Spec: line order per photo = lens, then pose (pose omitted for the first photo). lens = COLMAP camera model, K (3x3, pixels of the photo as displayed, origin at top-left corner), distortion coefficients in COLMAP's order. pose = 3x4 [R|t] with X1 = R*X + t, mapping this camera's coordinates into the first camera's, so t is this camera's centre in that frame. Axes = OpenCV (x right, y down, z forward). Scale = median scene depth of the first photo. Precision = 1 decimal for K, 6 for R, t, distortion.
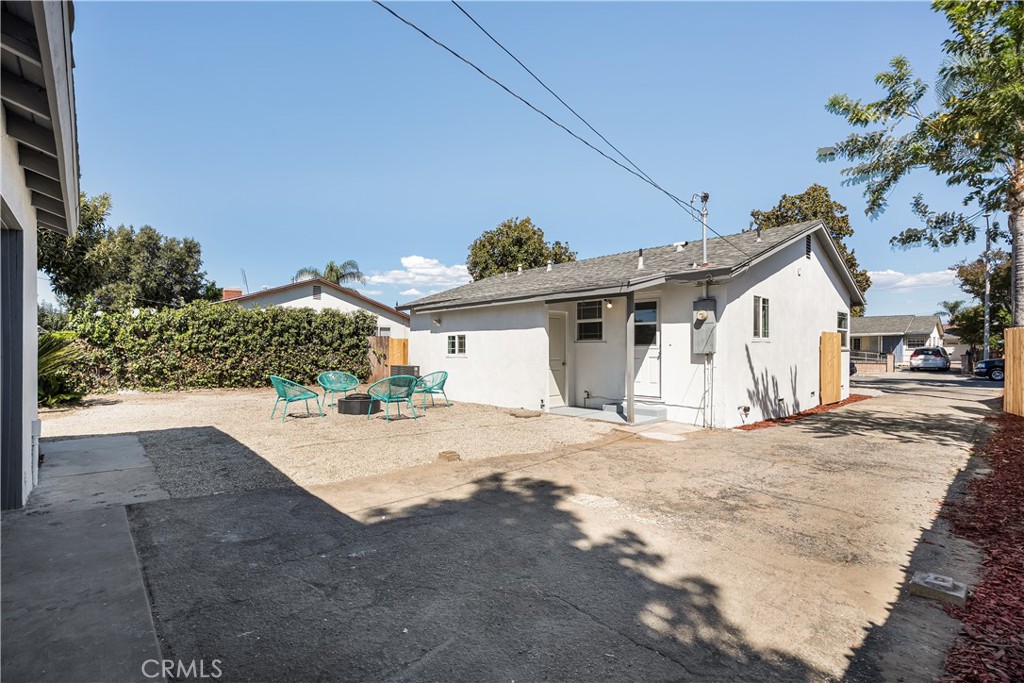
lens RADIAL K [[476.2, 0, 511.0], [0, 476.2, 353.1], [0, 0, 1]] dist [-0.033425, 0.000307]
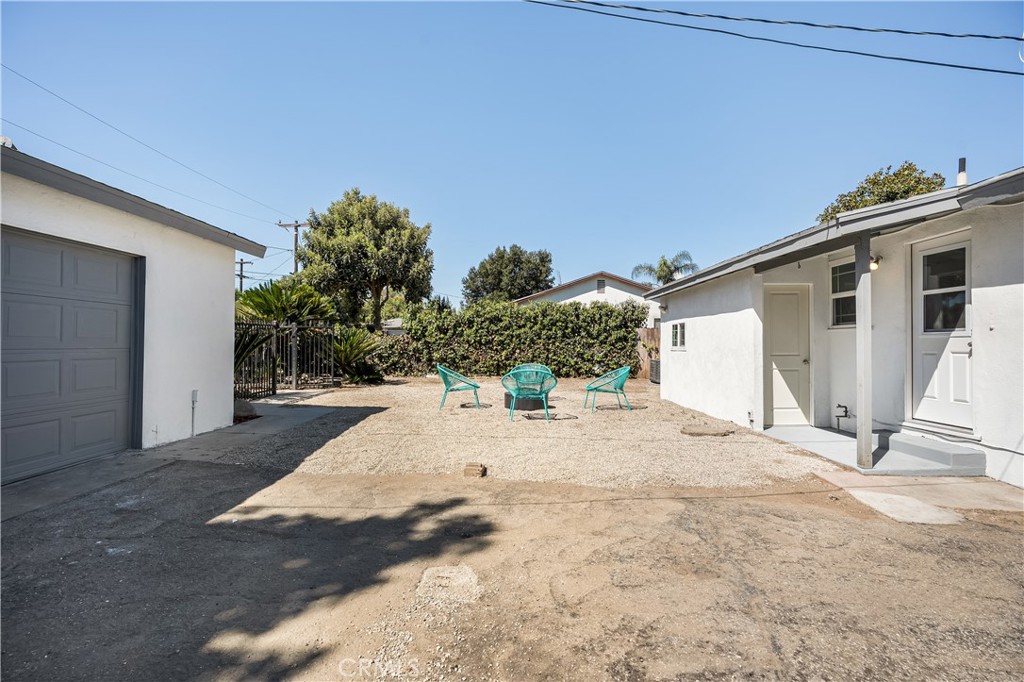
lens RADIAL K [[471.0, 0, 508.2], [0, 471.0, 347.1], [0, 0, 1]] dist [-0.037631, 0.013149]
pose [[0.729098, 0.003088, -0.684403, 0.192485], [-0.003733, 0.999993, 0.000535, 0.002913], [0.684399, 0.002165, 0.729104, 0.188447]]
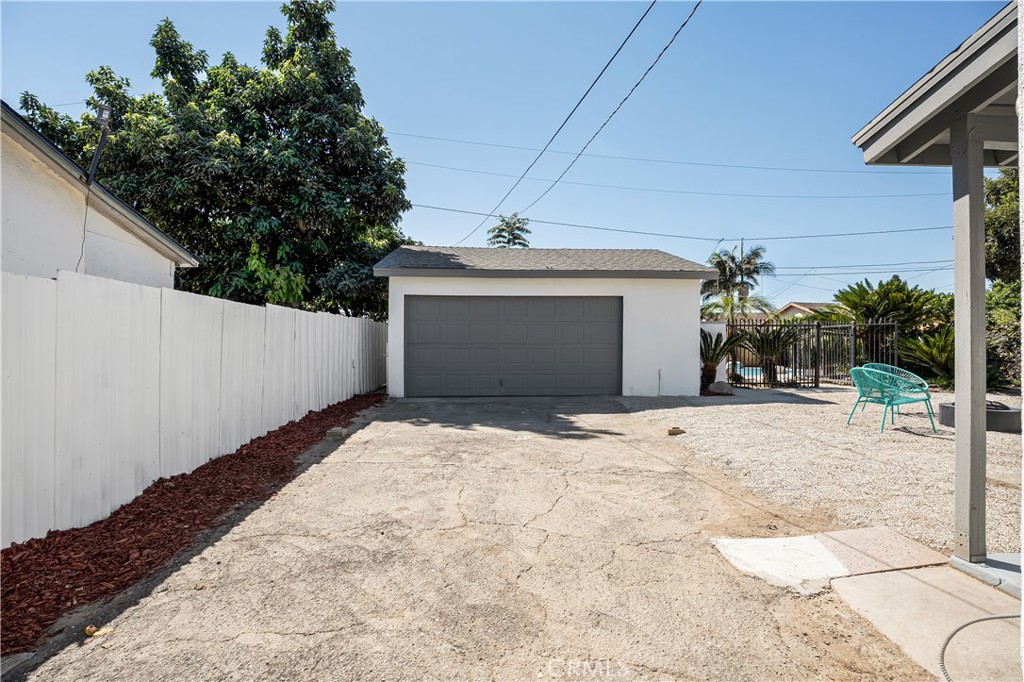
lens RADIAL K [[471.0, 0, 508.2], [0, 471.0, 347.1], [0, 0, 1]] dist [-0.037631, 0.013149]
pose [[-0.629787, 0.001768, -0.776765, 0.405951], [-0.006213, 0.999954, 0.007314, 0.006472], [0.776743, 0.009433, -0.629748, 0.583032]]
